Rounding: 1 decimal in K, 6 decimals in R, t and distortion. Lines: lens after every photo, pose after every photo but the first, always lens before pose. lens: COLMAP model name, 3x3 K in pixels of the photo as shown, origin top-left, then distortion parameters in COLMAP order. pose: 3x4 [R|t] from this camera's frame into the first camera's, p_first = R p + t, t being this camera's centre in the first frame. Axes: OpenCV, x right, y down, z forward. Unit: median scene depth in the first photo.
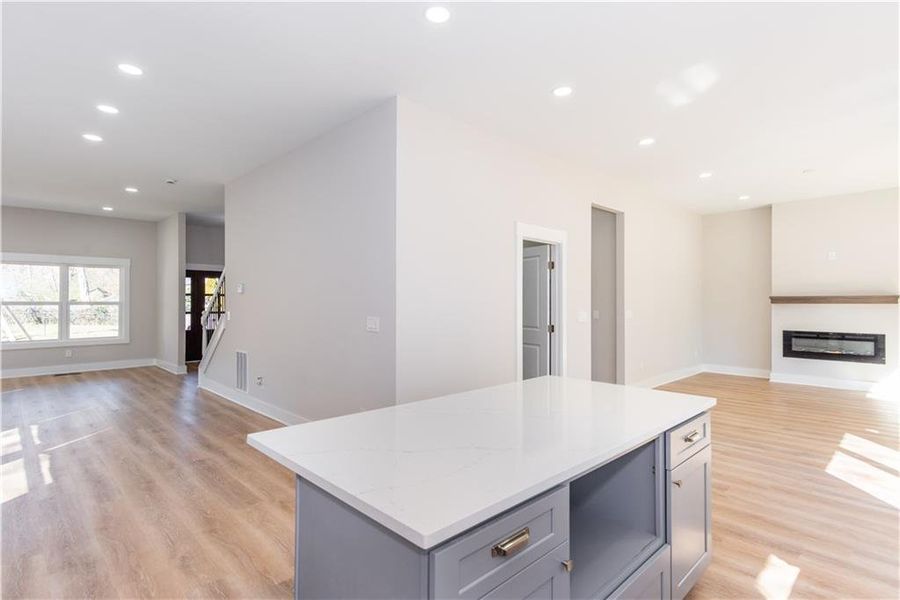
lens RADIAL K [[451.1, 0, 446.3], [0, 451.1, 305.4], [0, 0, 1]] dist [0.000025, -0.000596]
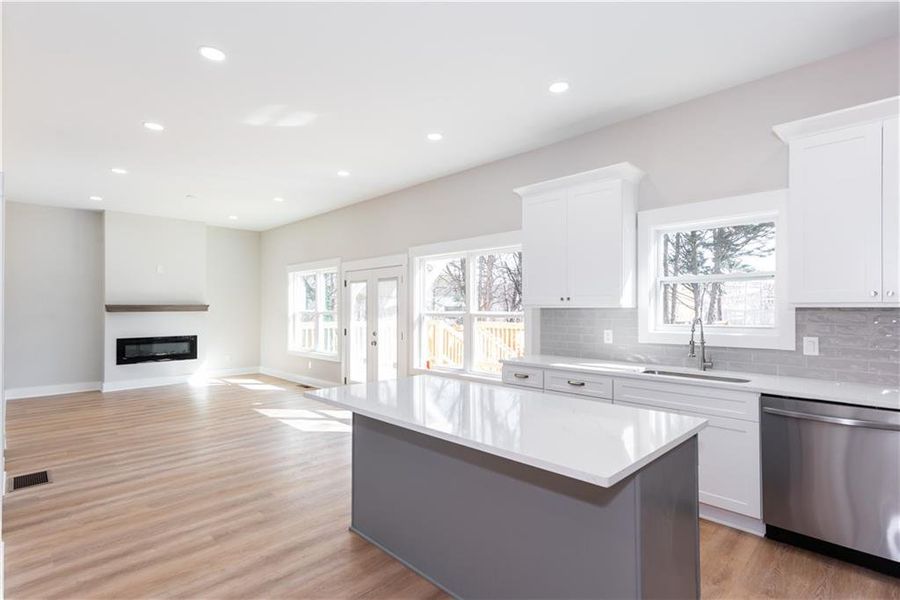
lens RADIAL K [[451.1, 0, 444.0], [0, 451.1, 306.9], [0, 0, 1]] dist [0.000025, -0.000596]
pose [[-0.019355, 0.001265, 0.999812, -0.276808], [0.011940, 0.999928, -0.001034, -0.005306], [-0.999741, 0.011918, -0.019369, 0.291632]]
